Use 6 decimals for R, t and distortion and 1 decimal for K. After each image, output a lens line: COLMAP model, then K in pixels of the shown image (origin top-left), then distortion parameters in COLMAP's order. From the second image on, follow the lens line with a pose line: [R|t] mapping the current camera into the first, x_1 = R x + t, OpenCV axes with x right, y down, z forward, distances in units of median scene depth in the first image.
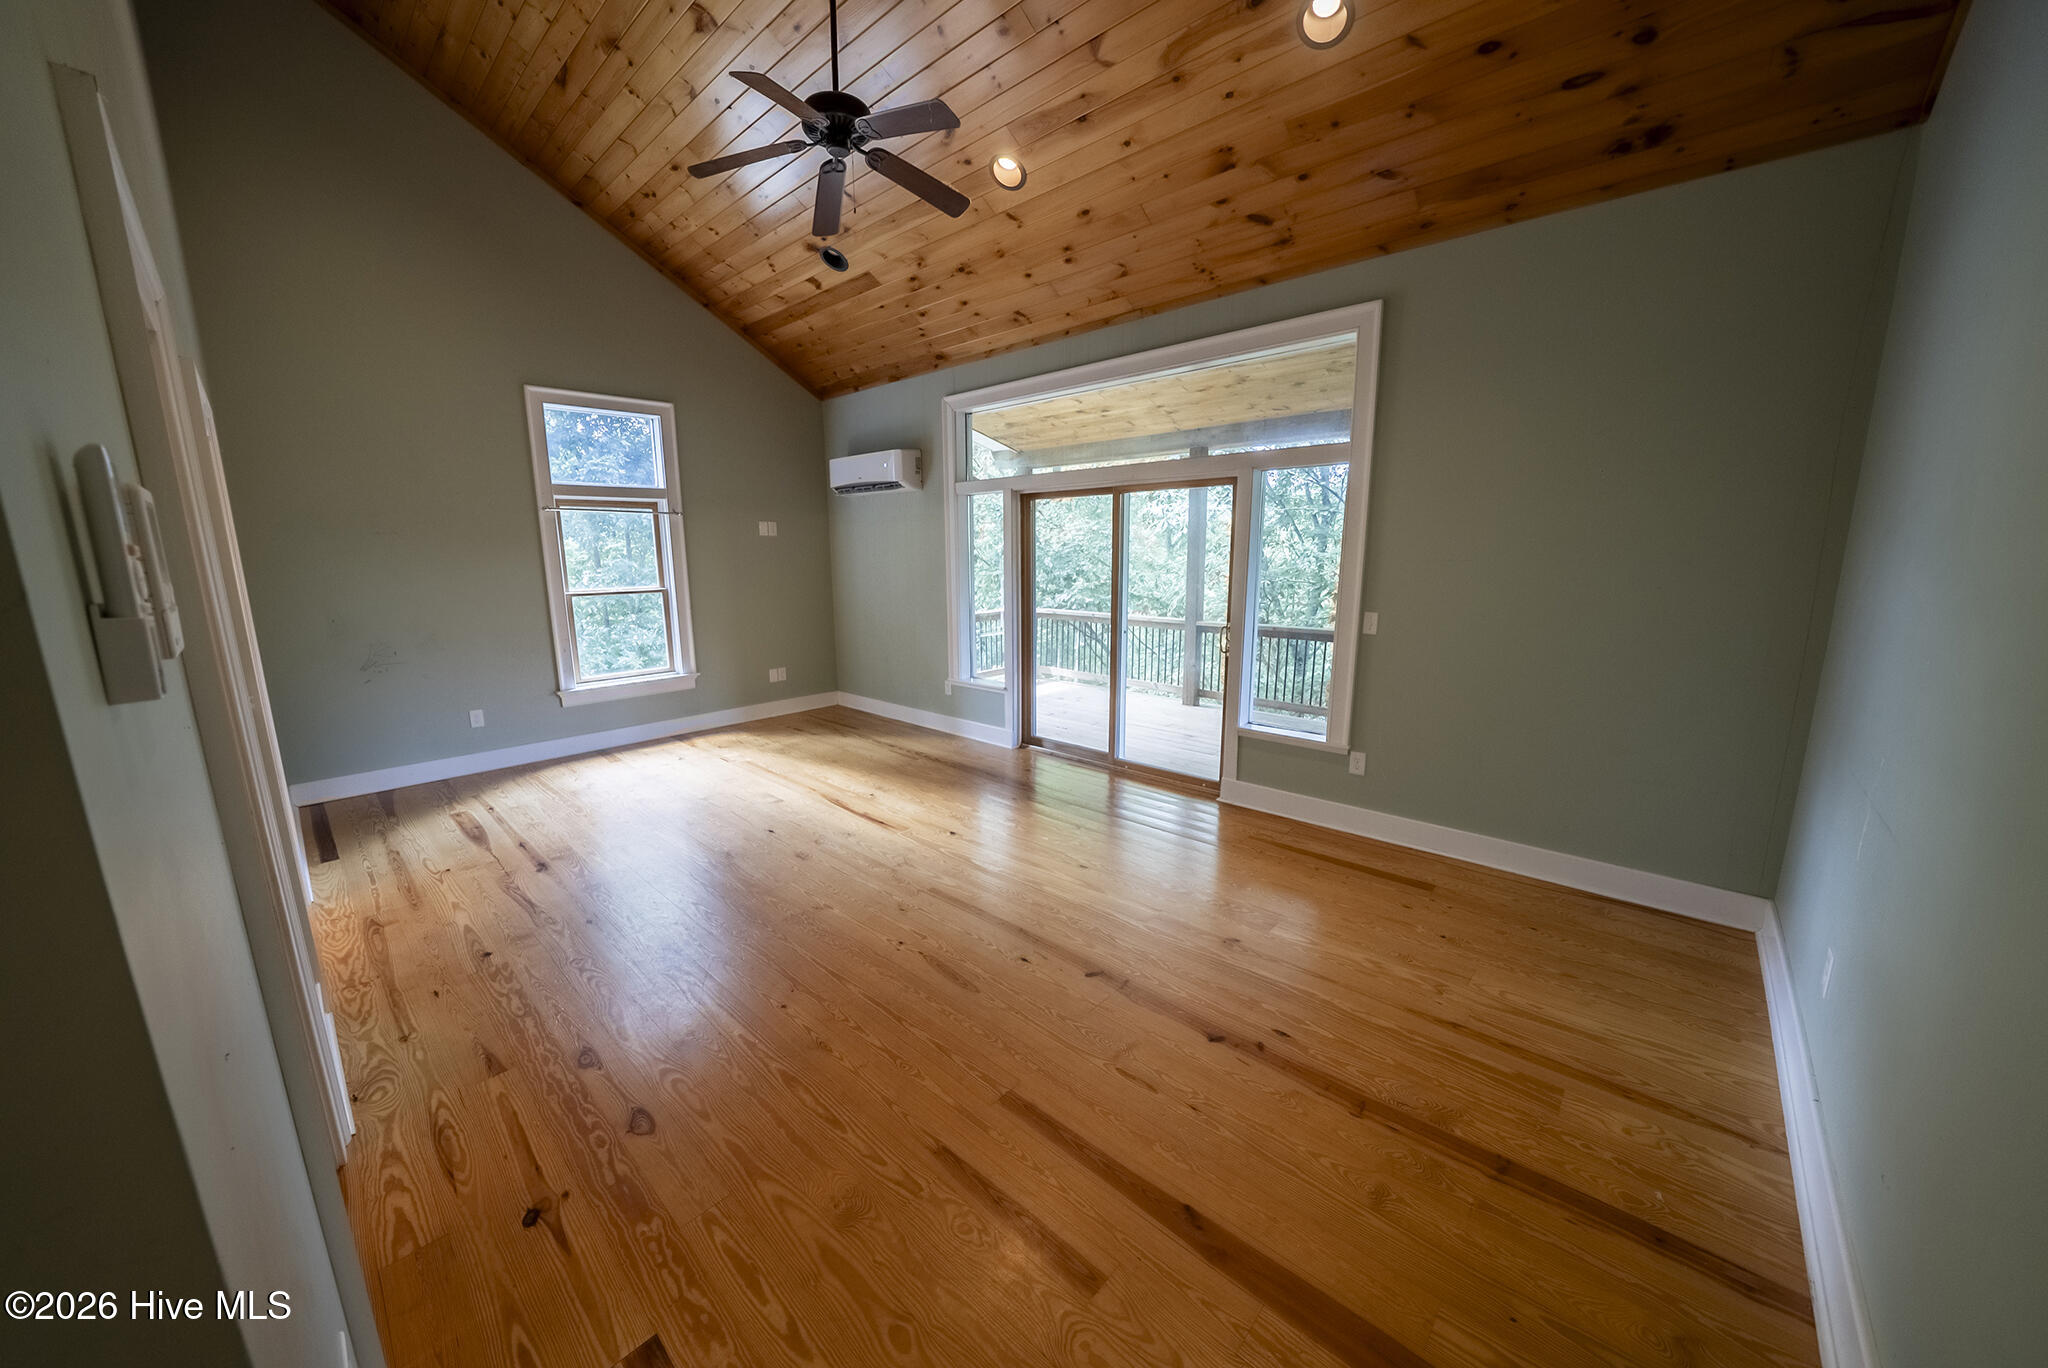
lens RADIAL K [[714.2, 0, 1018.5], [0, 714.2, 679.5], [0, 0, 1]] dist [0.002076, 0.000010]
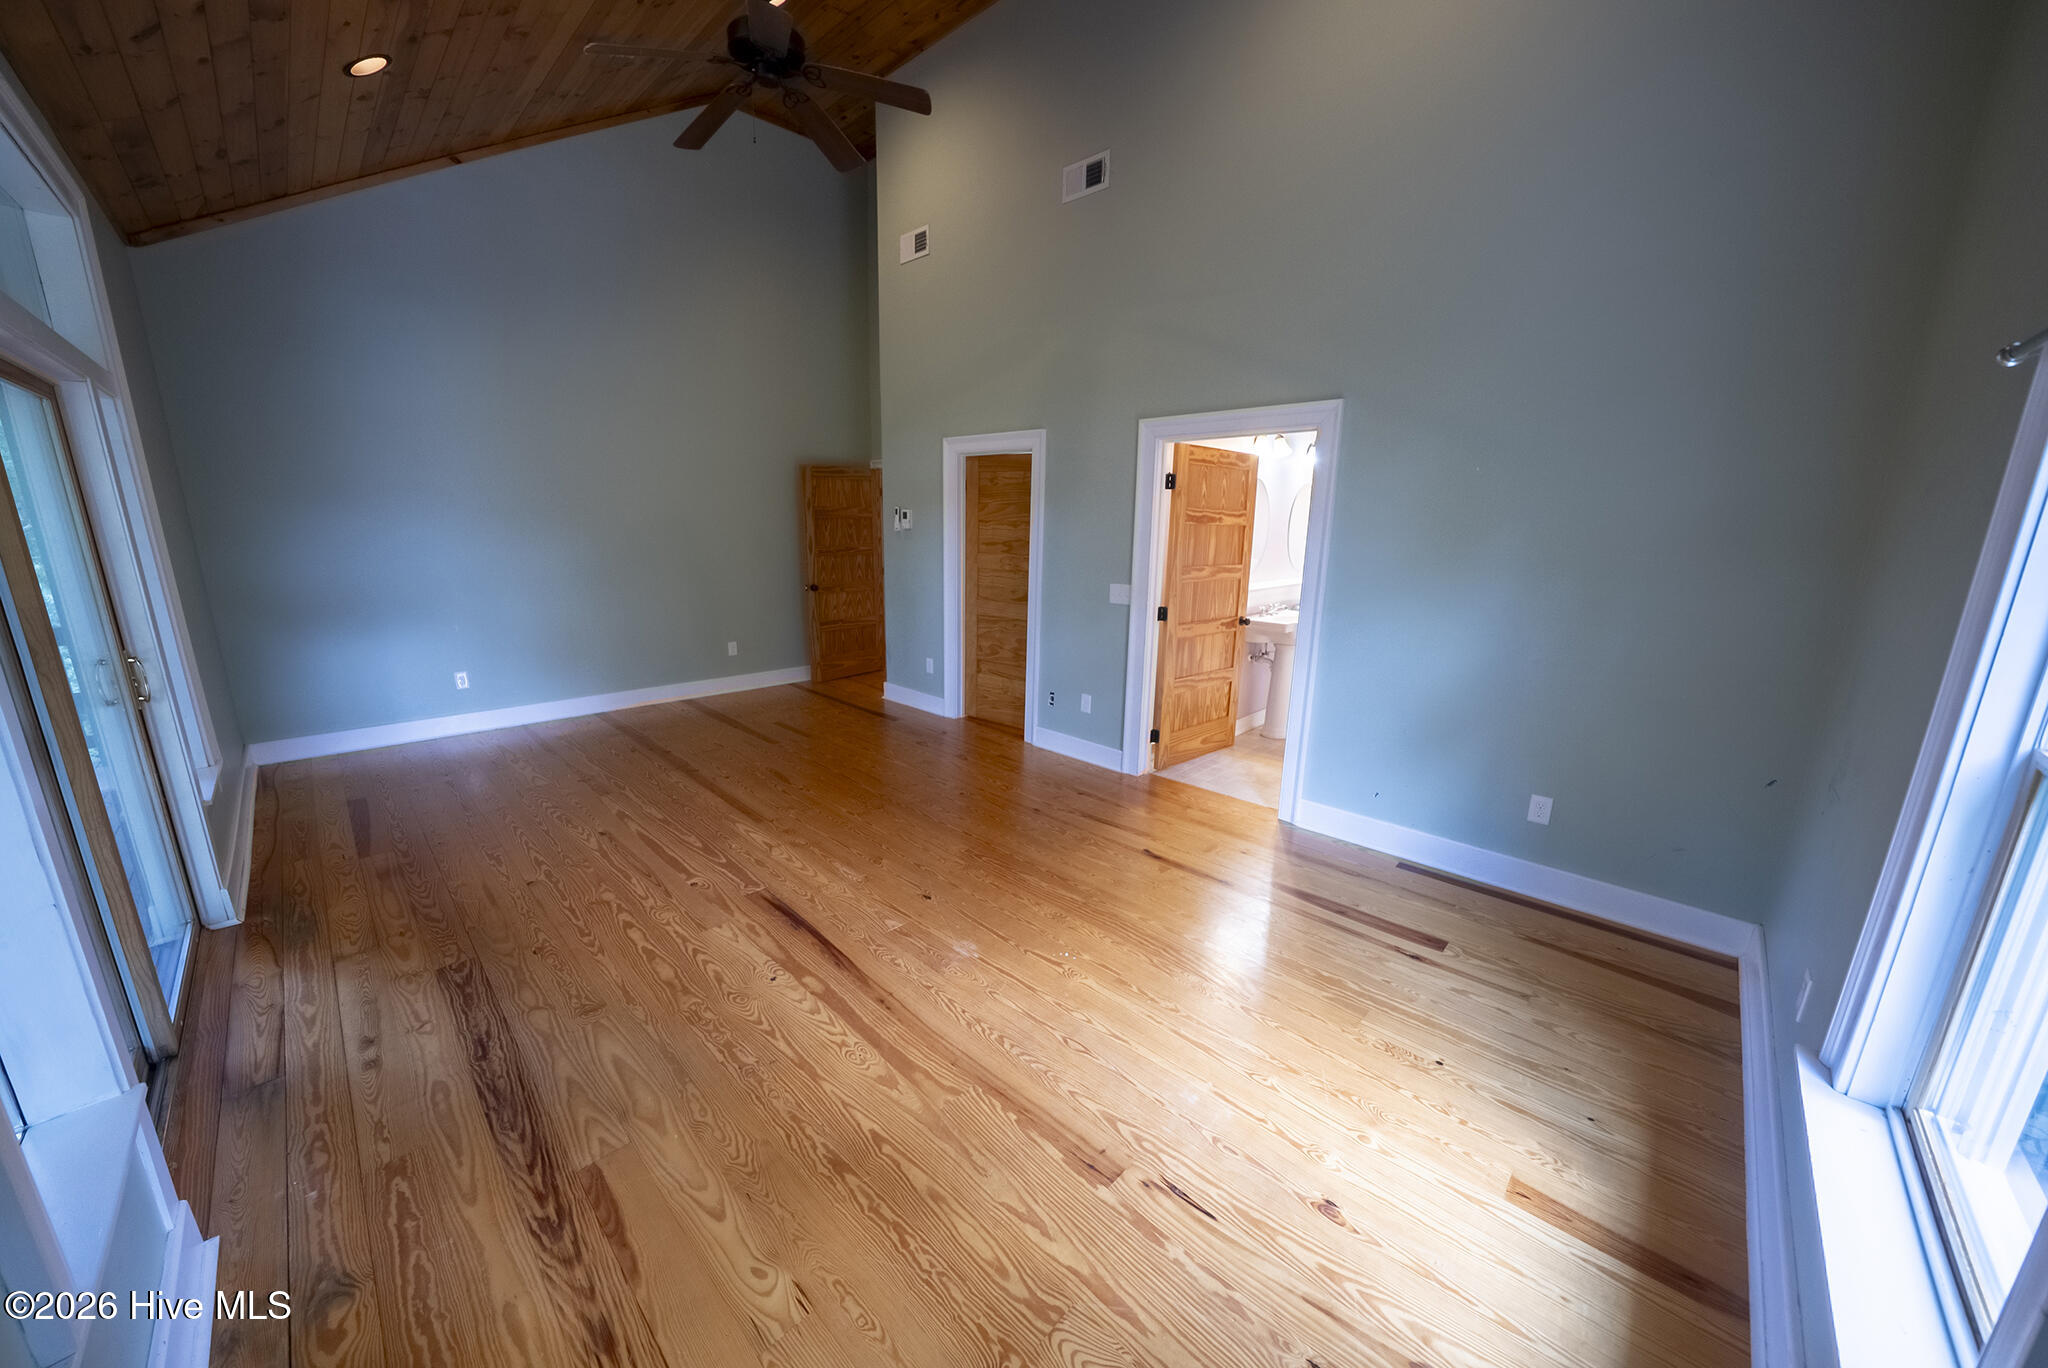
lens RADIAL K [[714.2, 0, 1020.5], [0, 714.2, 685.1], [0, 0, 1]] dist [0.002076, 0.000010]
pose [[-0.999735, -0.007992, 0.021596, -0.424929], [0.001471, 0.913769, 0.406231, -0.275666], [-0.022981, 0.406155, -0.913515, 1.483923]]
